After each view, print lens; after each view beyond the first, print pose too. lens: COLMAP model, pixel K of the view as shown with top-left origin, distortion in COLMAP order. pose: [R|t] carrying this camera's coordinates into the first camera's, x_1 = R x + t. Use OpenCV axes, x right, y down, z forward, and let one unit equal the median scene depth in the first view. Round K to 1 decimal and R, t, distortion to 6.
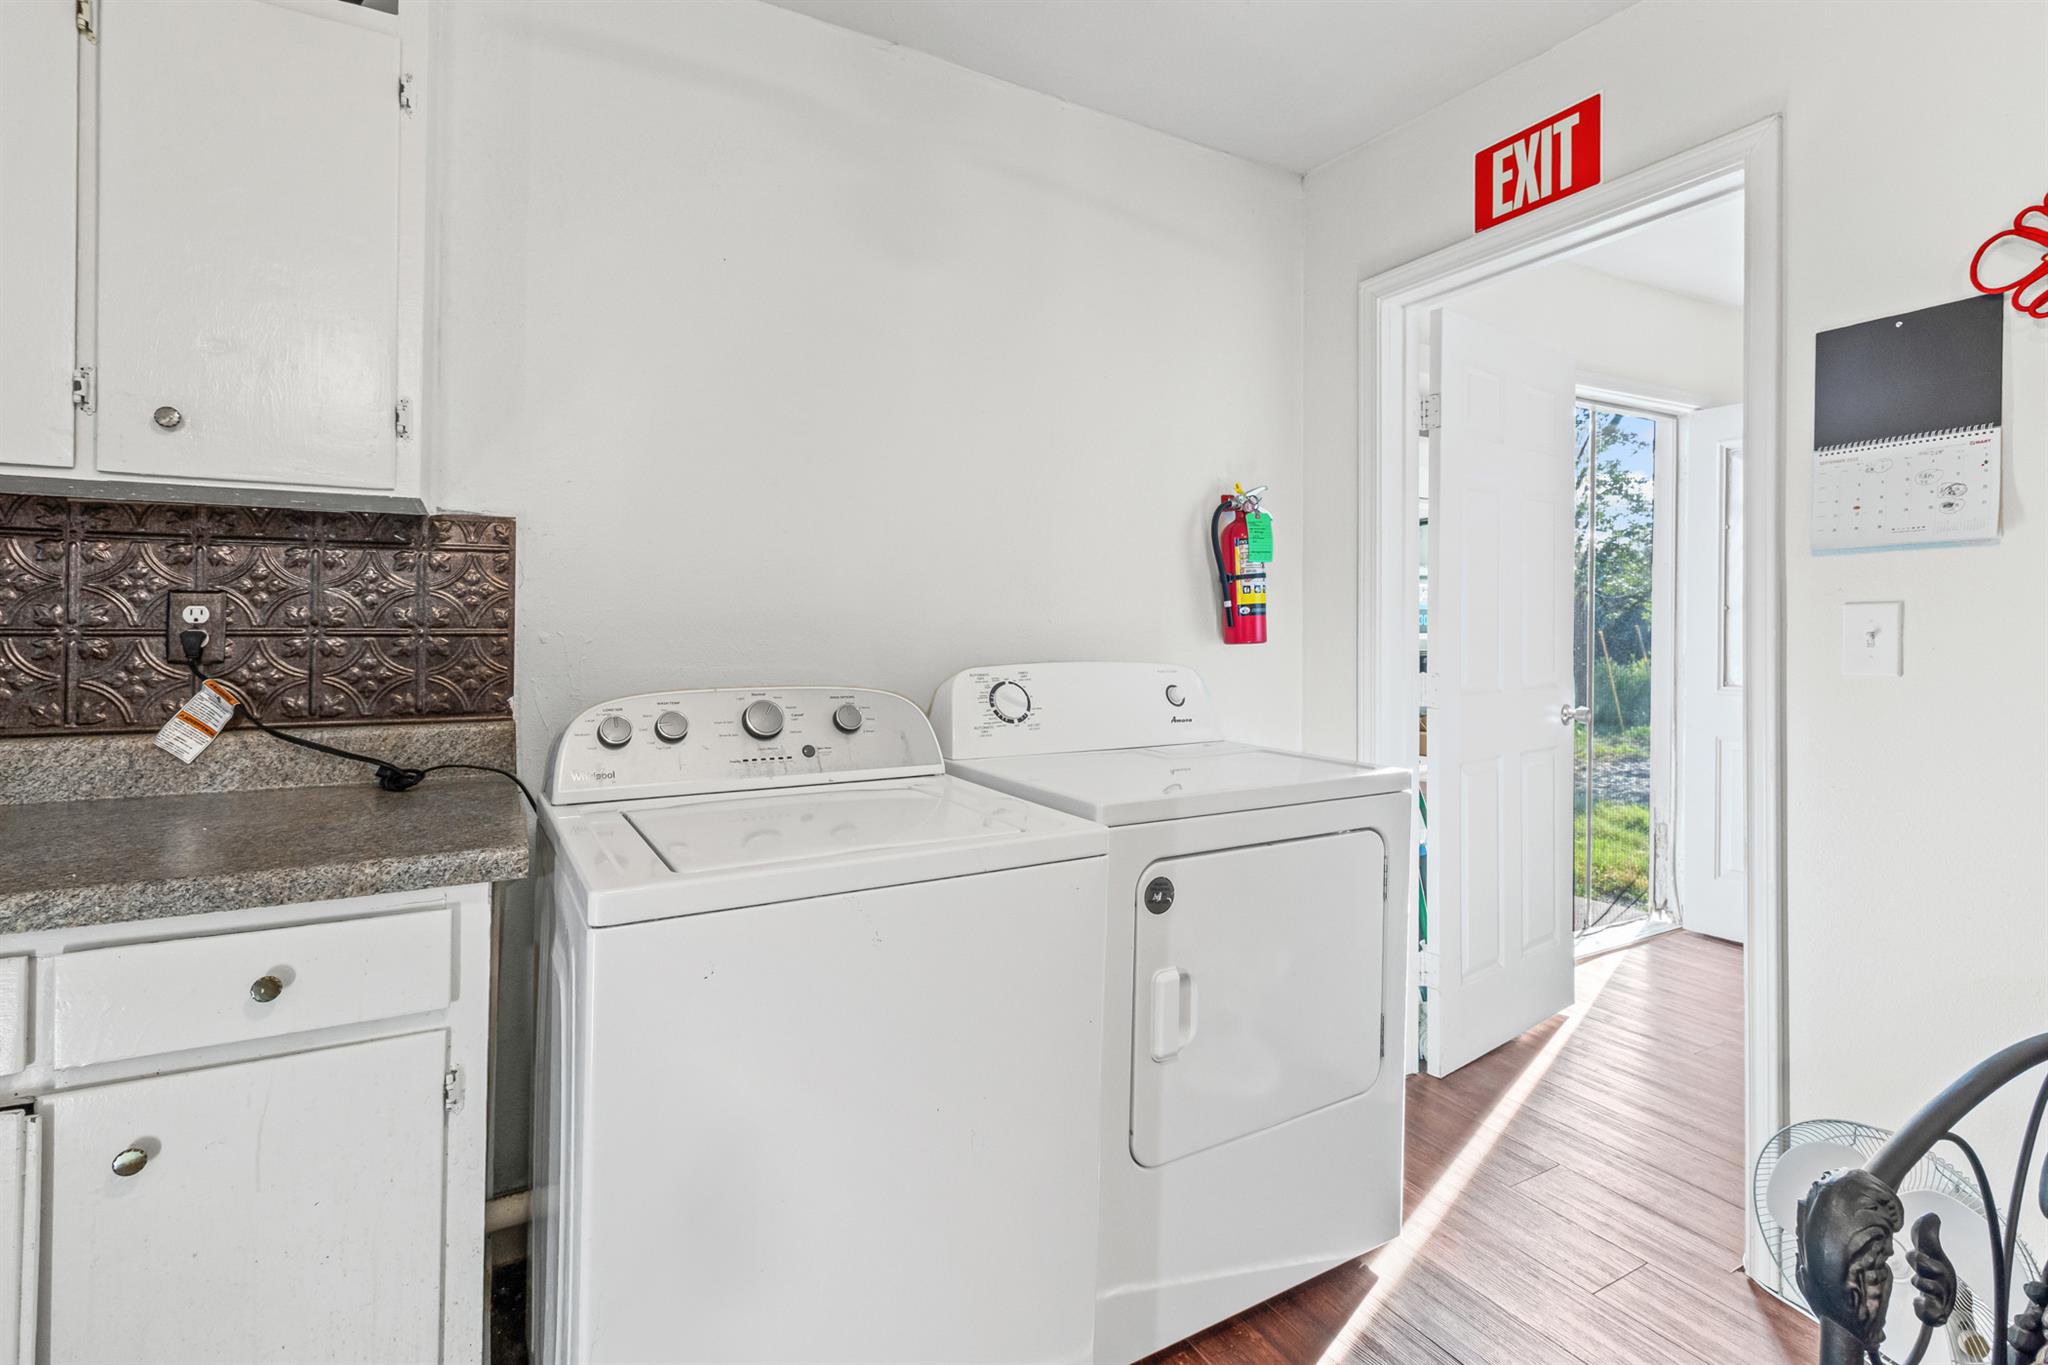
lens RADIAL K [[964.2, 0, 1020.3], [0, 964.2, 634.9], [0, 0, 1]] dist [0.000908, 0.000252]
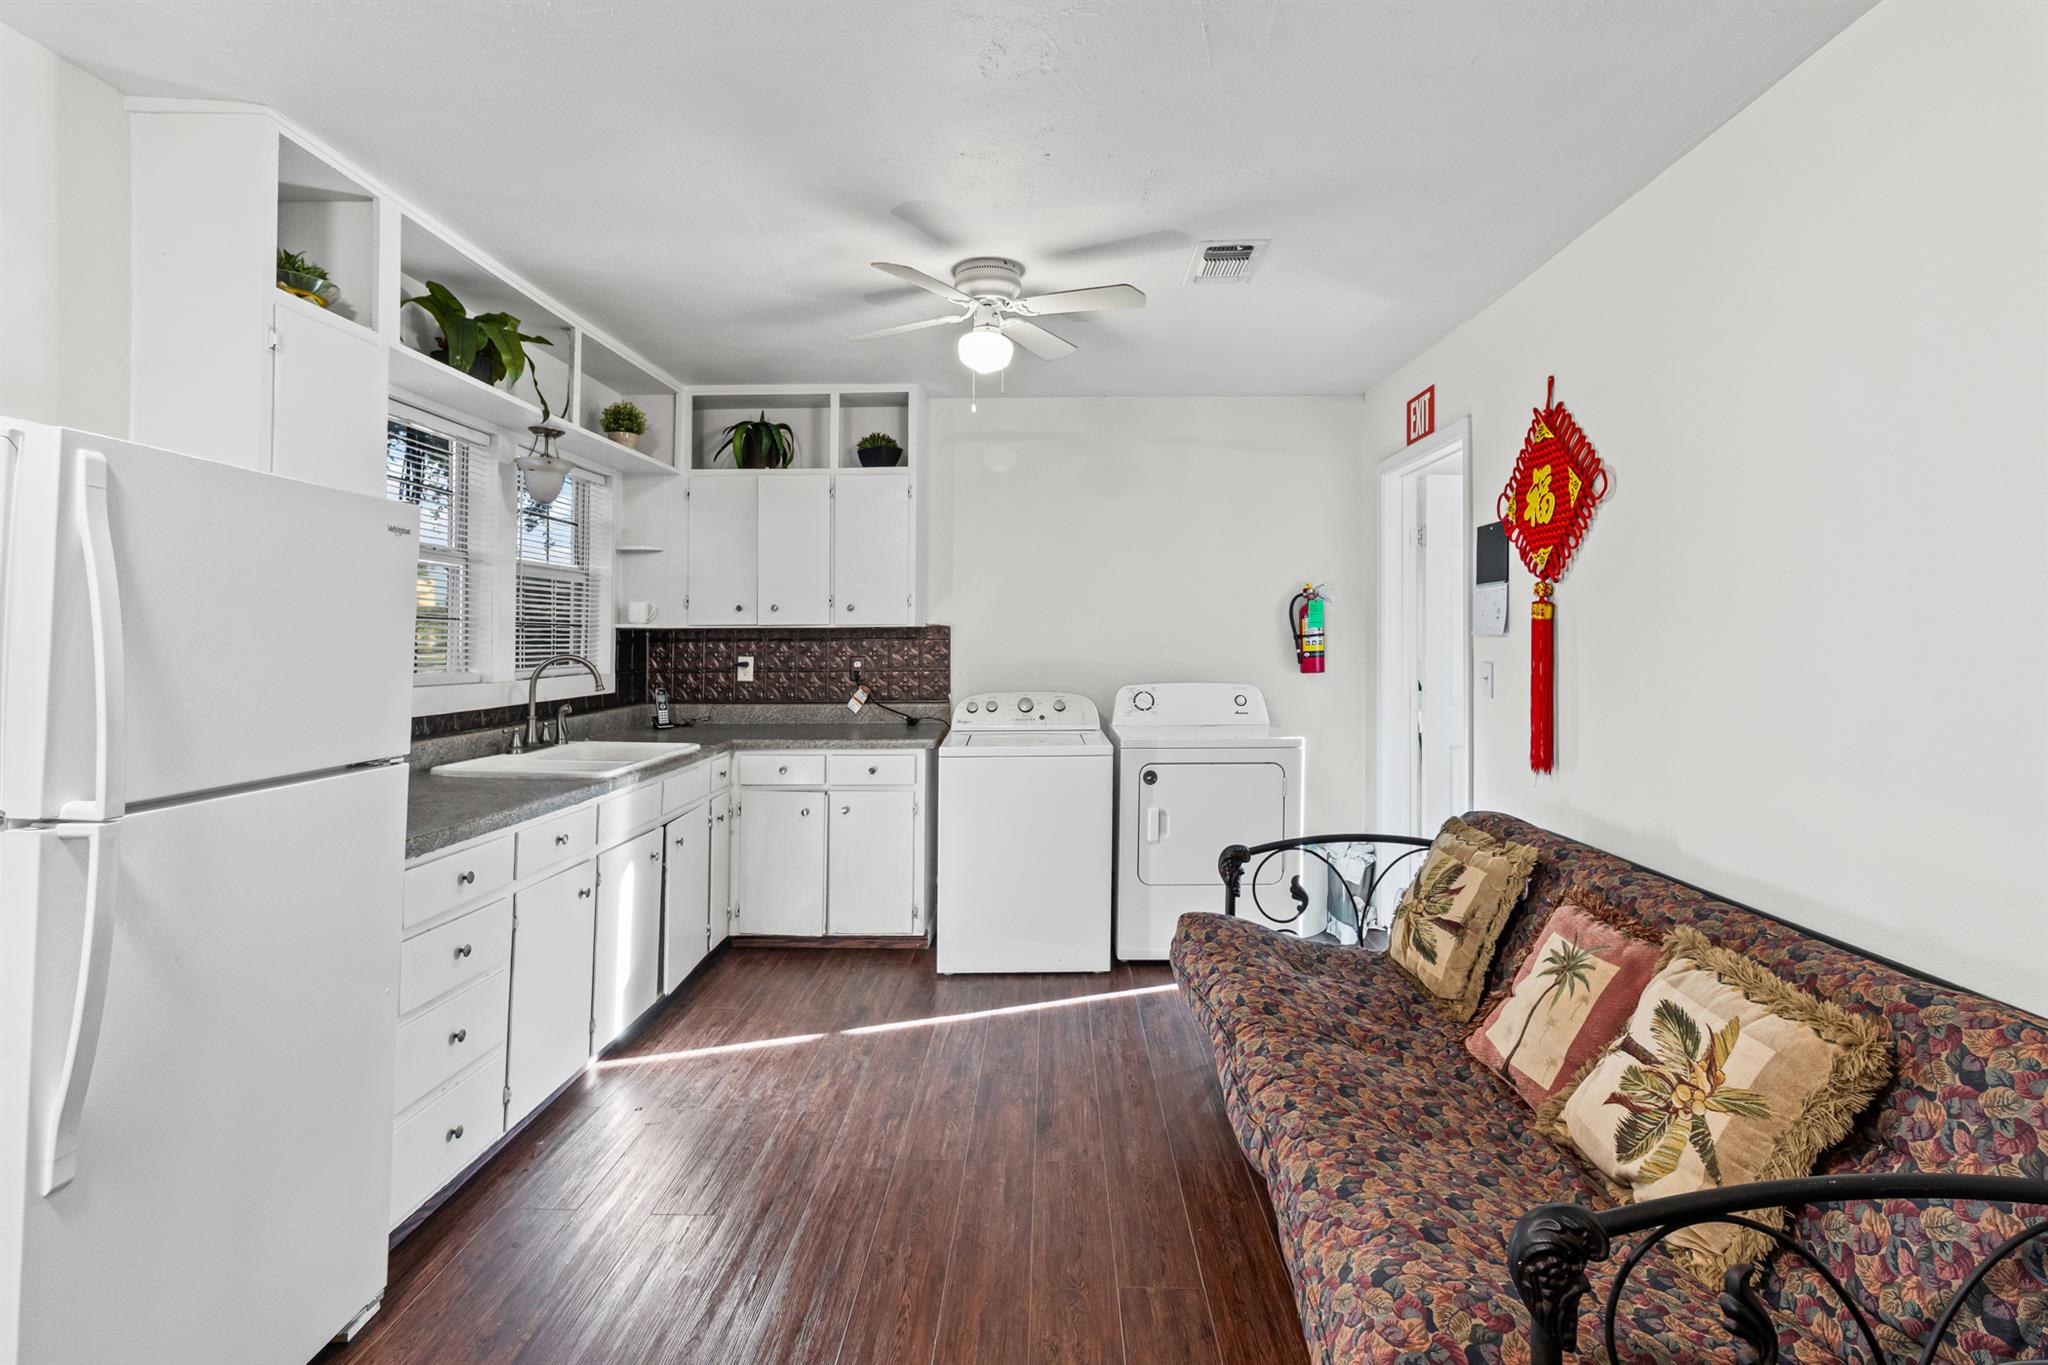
lens RADIAL K [[953.1, 0, 1027.2], [0, 953.1, 625.4], [0, 0, 1]] dist [-0.003139, -0.000087]
pose [[0.859971, -0.014842, -0.510127, 1.118018], [0.008489, 0.999855, -0.014780, -0.094091], [0.510273, 0.008379, 0.859972, -1.286189]]
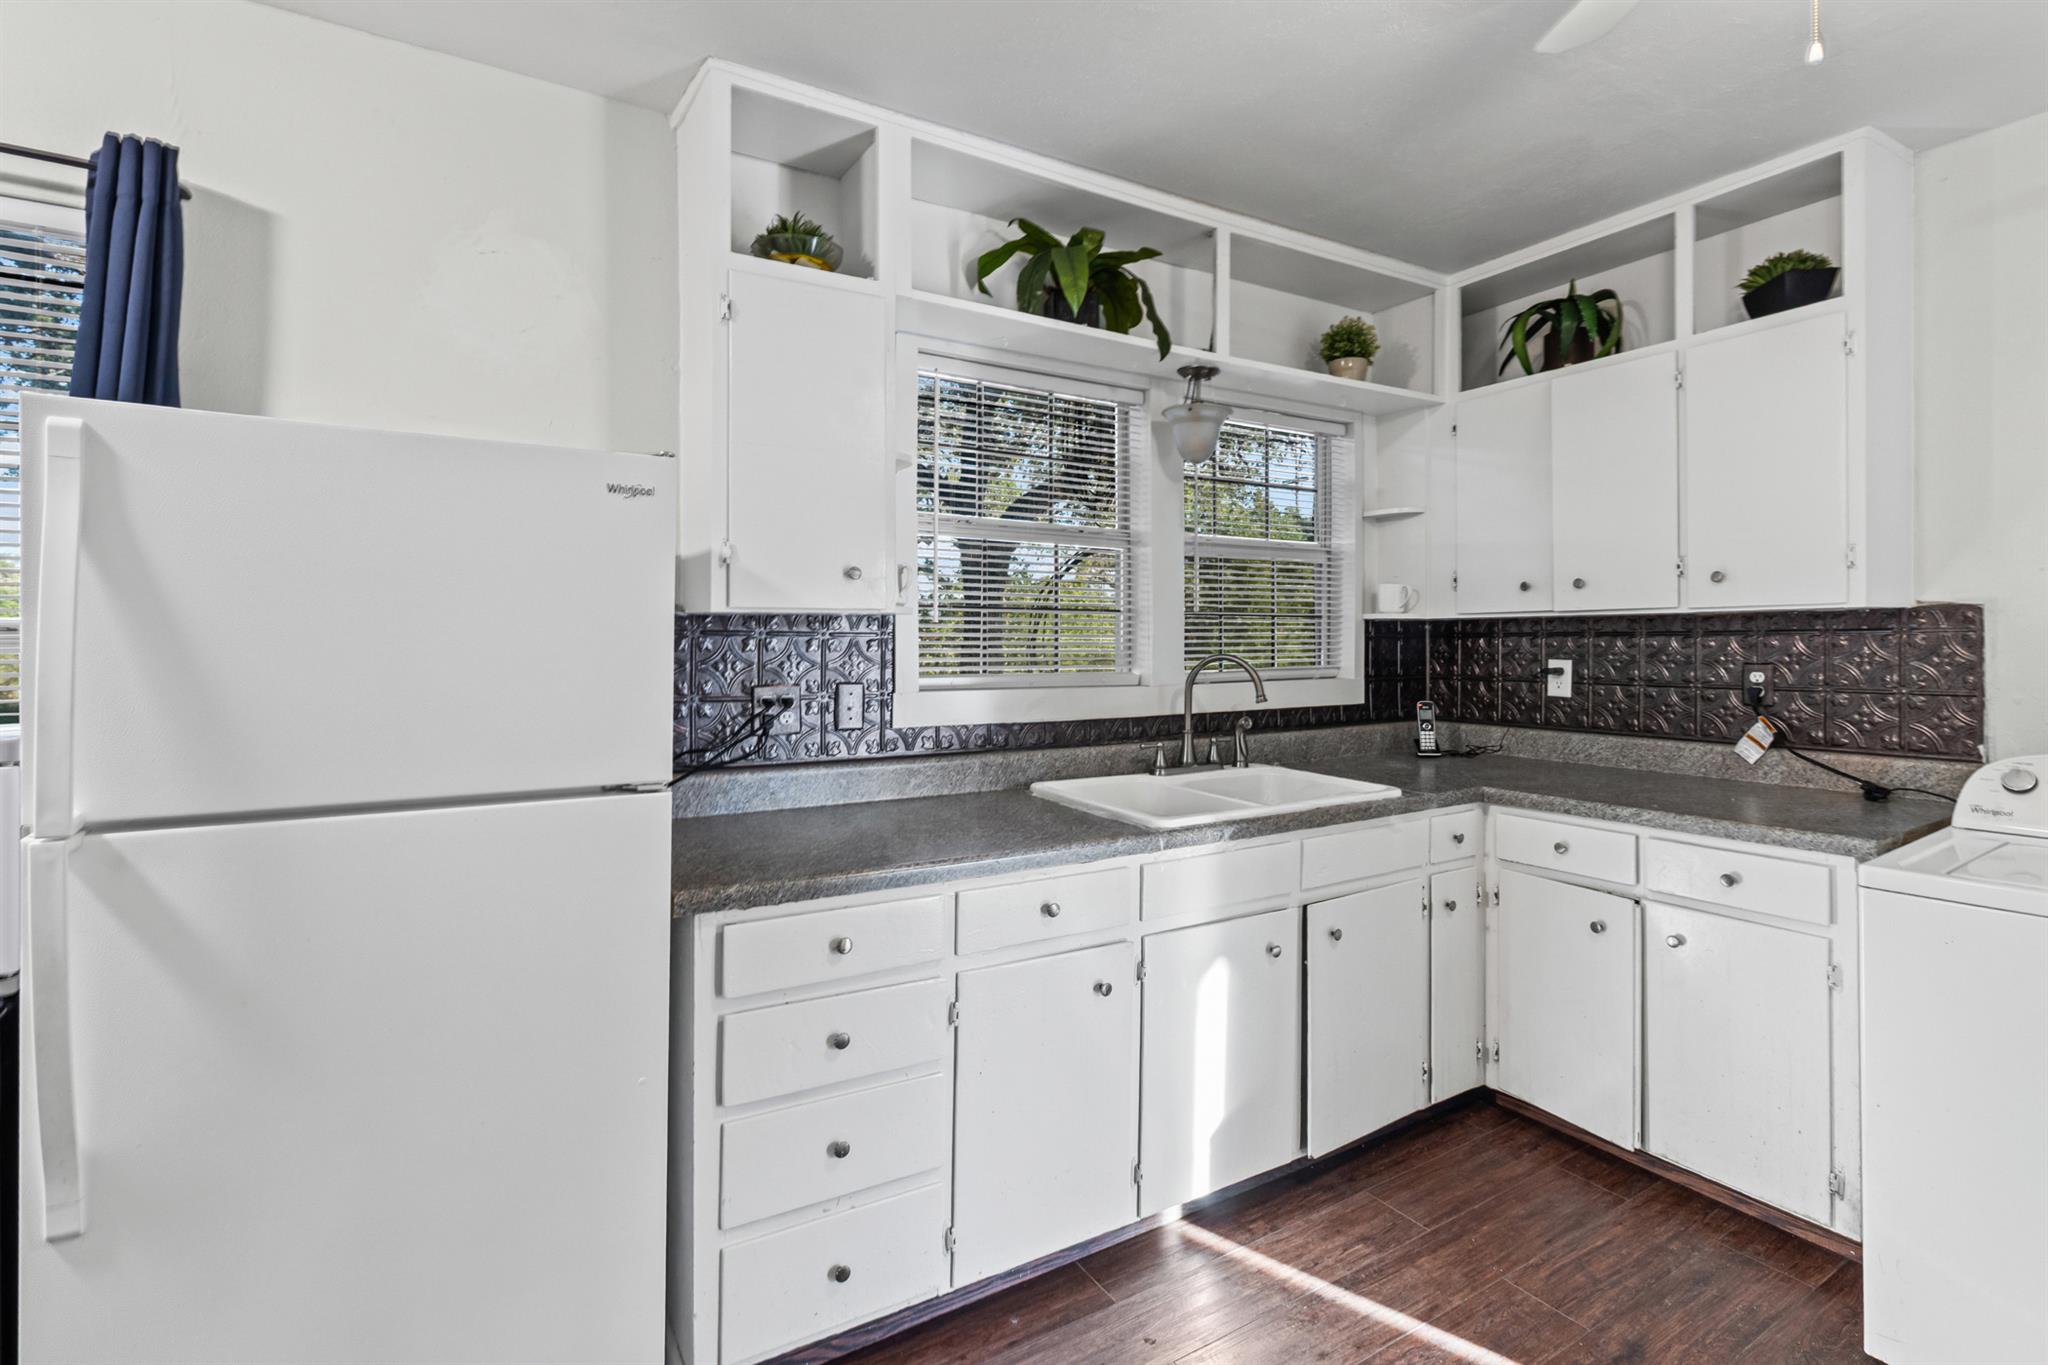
lens RADIAL K [[953.1, 0, 1027.2], [0, 953.1, 625.4], [0, 0, 1]] dist [-0.003139, -0.000087]
pose [[0.033213, -0.020792, -0.999232, 0.774212], [0.006971, 0.999764, -0.020571, -0.086125], [0.999424, -0.006283, 0.033350, -0.339301]]
